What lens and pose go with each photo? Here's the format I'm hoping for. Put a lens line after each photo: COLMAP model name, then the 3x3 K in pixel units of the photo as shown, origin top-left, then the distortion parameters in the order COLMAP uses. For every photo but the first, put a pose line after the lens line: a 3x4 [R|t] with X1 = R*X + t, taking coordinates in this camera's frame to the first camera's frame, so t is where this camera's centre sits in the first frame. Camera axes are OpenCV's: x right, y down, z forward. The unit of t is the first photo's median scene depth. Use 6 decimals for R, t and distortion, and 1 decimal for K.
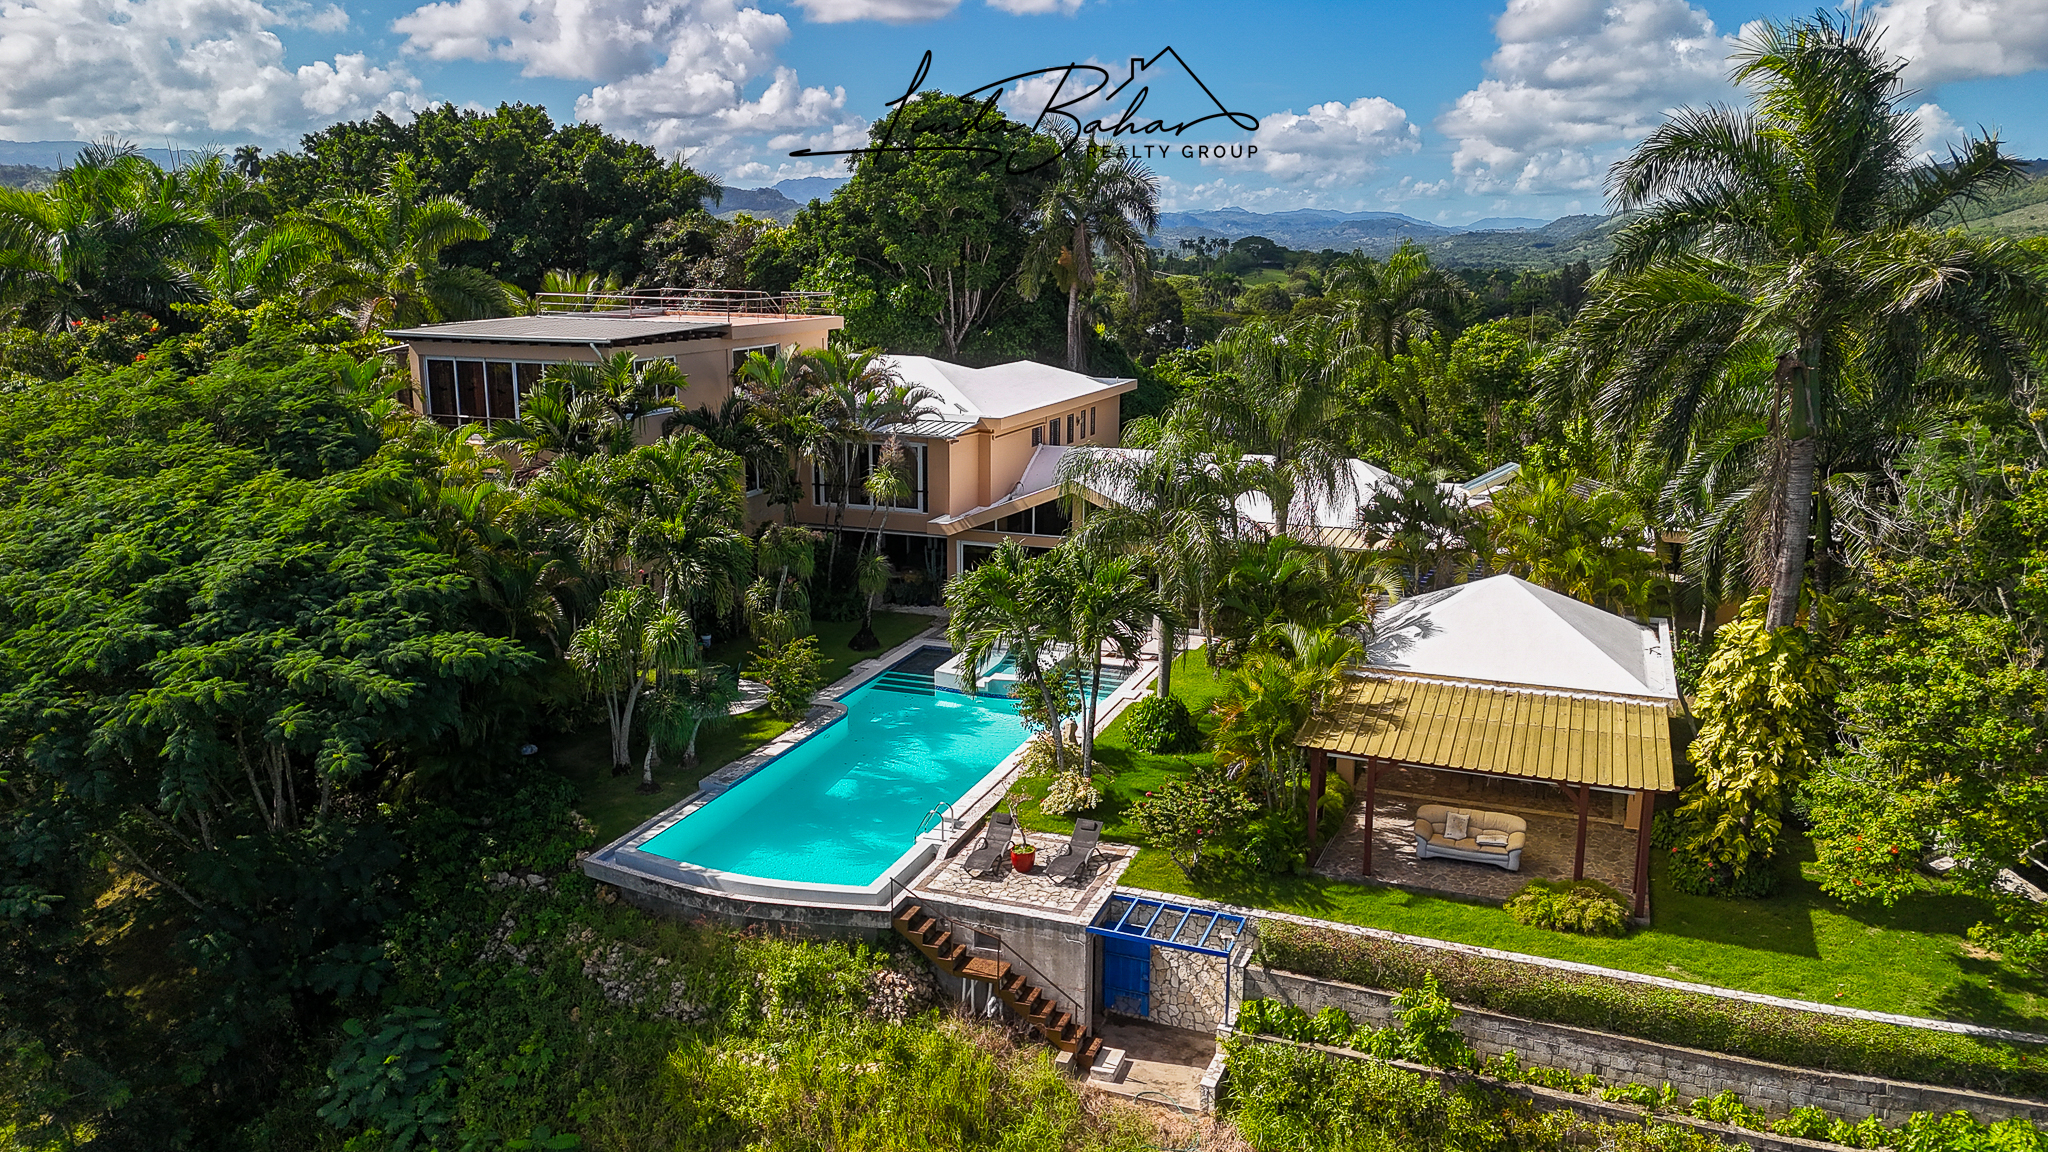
lens RADIAL K [[1498.9, 0, 1024.0], [0, 1498.9, 576.0], [0, 0, 1]] dist [0.086571, -0.086448]
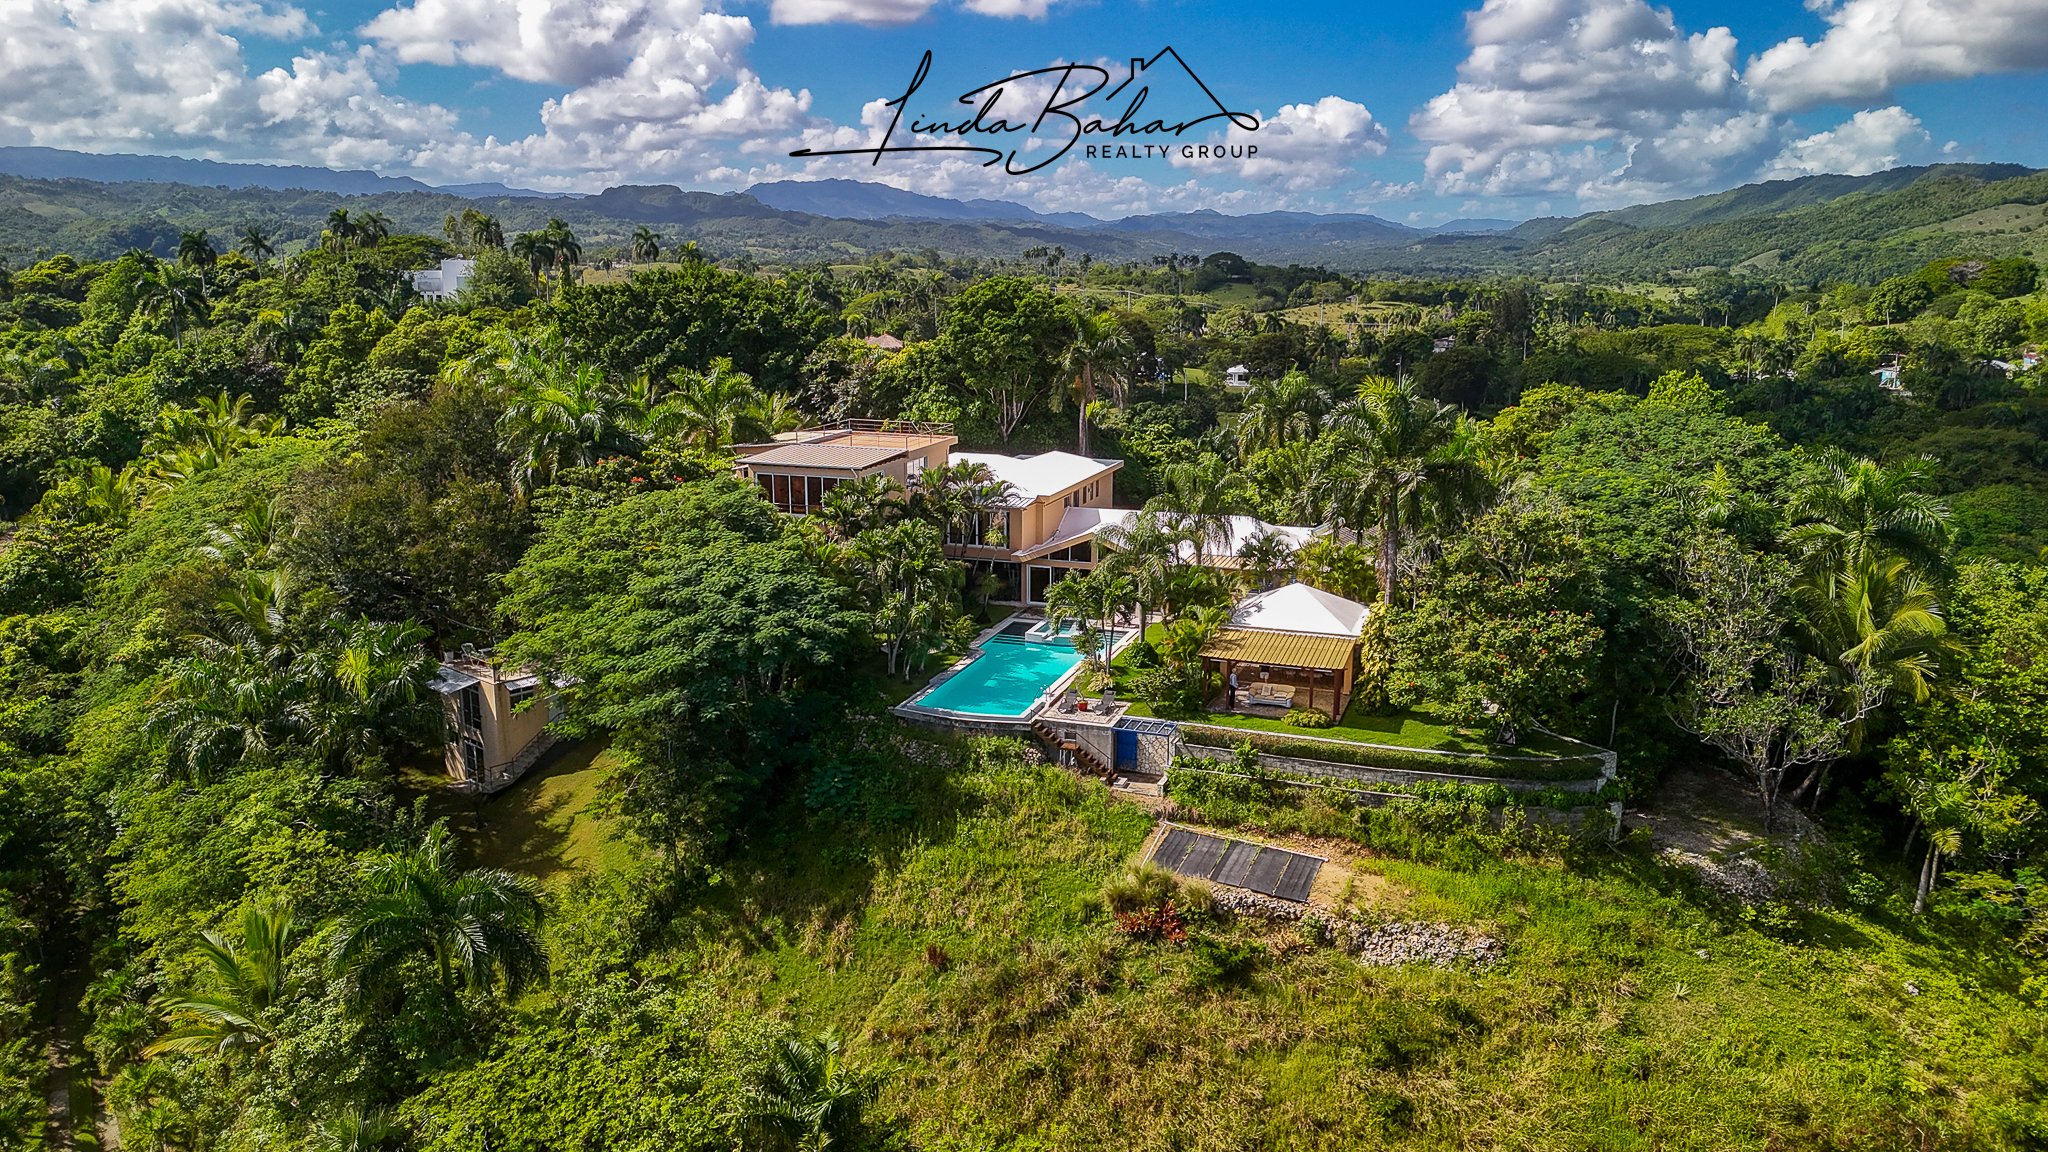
lens RADIAL K [[1498.9, 0, 1024.0], [0, 1498.9, 576.0], [0, 0, 1]] dist [0.086571, -0.086448]
pose [[0.999847, -0.007358, 0.015863, -0.132882], [0.007384, 0.999972, -0.001529, -0.012716], [-0.015851, 0.001646, 0.999873, -1.395763]]
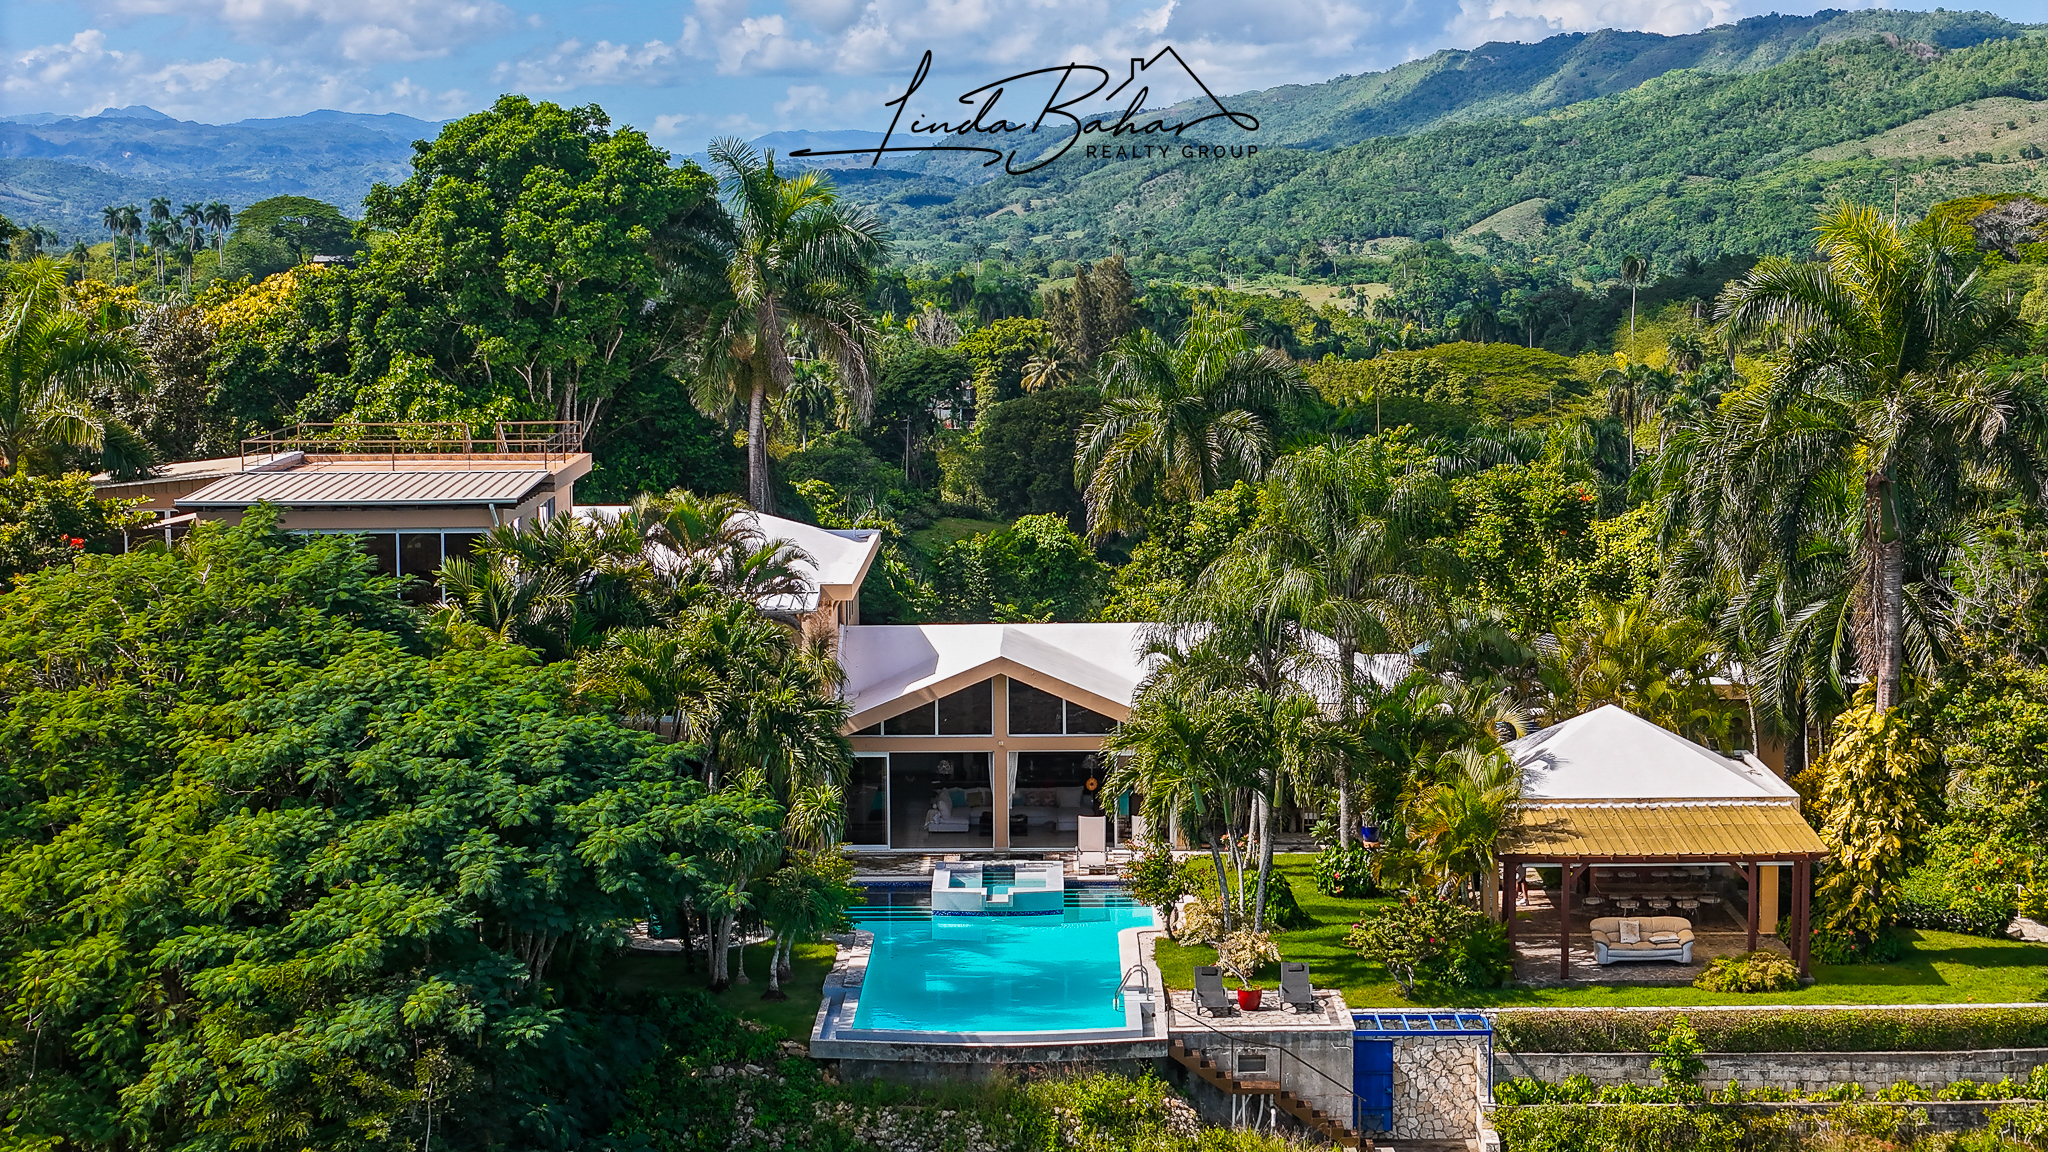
lens RADIAL K [[4074.7, 0, 1028.1], [0, 4074.7, 720.6], [0, 0, 1]] dist [-0.127503, 0.156678]
pose [[0.939222, -0.057170, 0.338516, -1.071938], [0.087026, 0.993478, -0.073675, 0.199030], [-0.332096, 0.098657, 0.938072, -1.537202]]
